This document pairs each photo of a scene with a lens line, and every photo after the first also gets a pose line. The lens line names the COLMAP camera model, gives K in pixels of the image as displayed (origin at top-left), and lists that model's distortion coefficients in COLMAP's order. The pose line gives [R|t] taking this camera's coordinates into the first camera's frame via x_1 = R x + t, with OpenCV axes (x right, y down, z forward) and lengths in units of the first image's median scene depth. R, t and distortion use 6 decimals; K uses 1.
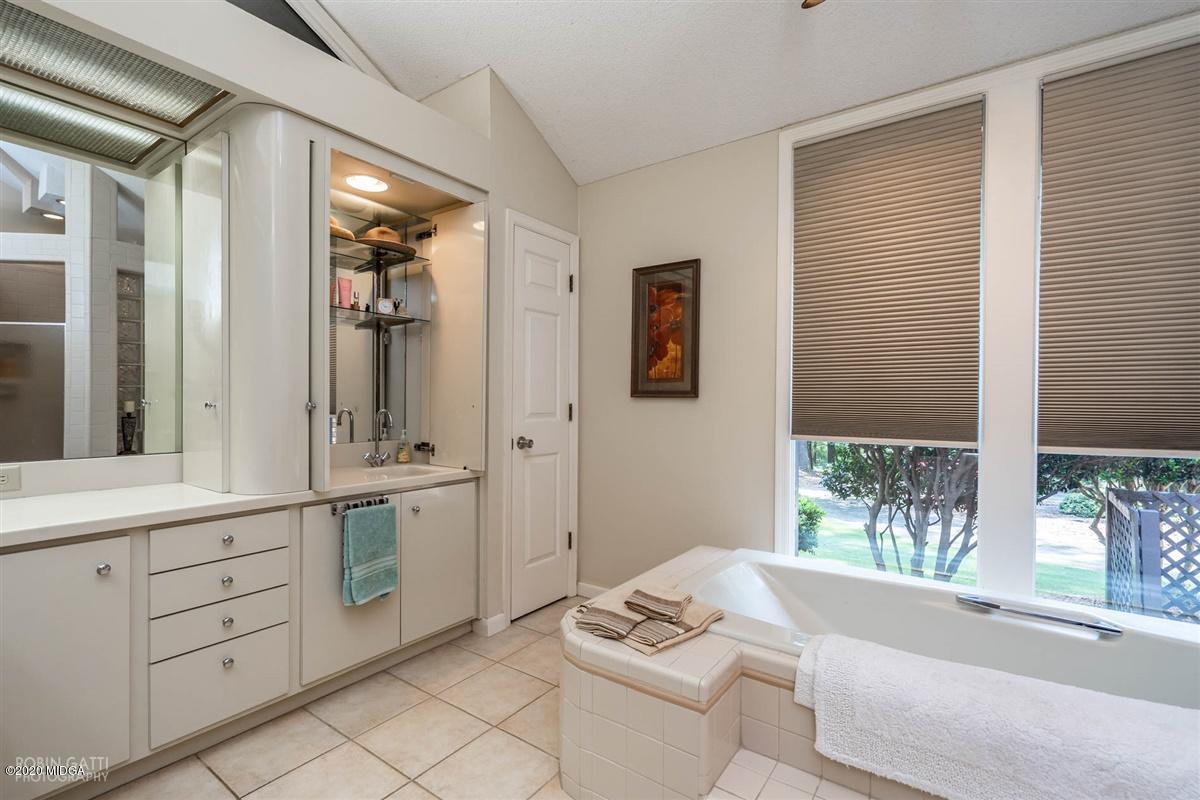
lens RADIAL K [[547.3, 0, 597.5], [0, 547.3, 405.0], [0, 0, 1]] dist [-0.004285, 0.000491]
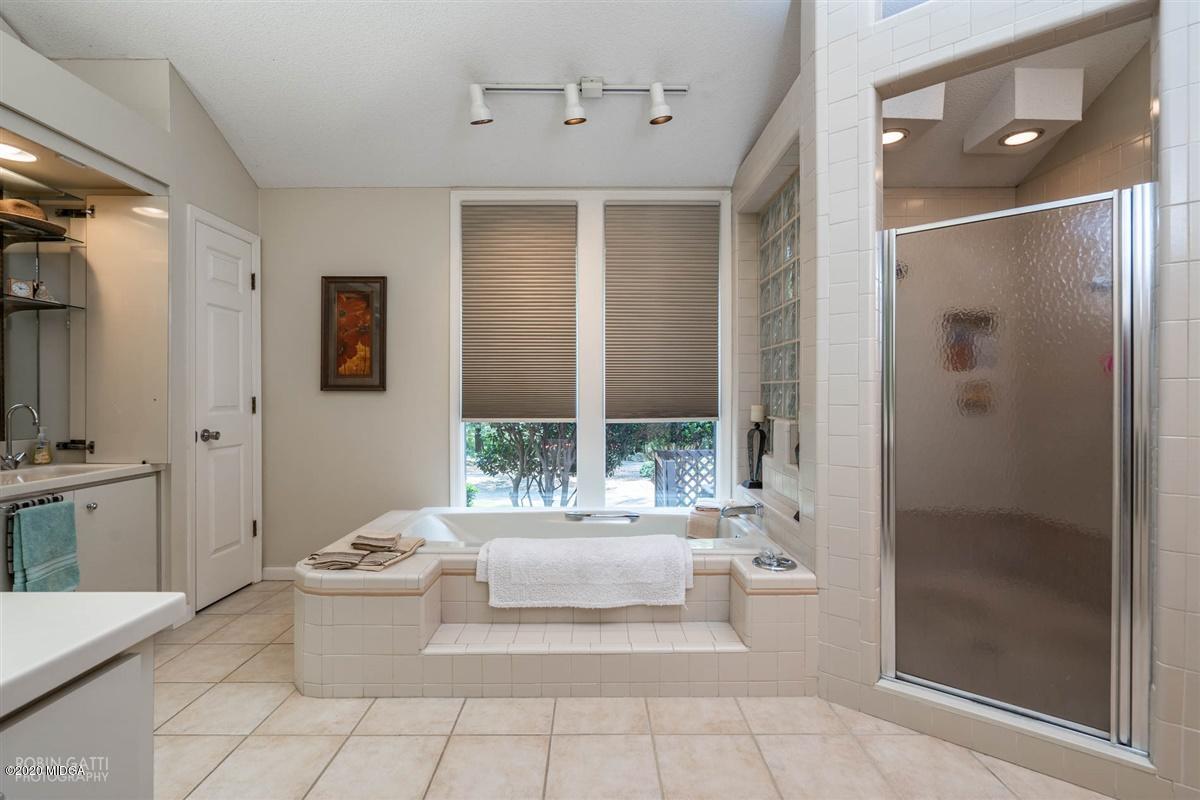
lens RADIAL K [[547.3, 0, 597.5], [0, 547.3, 405.0], [0, 0, 1]] dist [-0.004285, 0.000491]
pose [[0.813639, -0.015557, 0.581163, -0.141065], [0.009615, 0.999865, 0.013305, 0.006370], [-0.581291, -0.005238, 0.813679, -0.261277]]
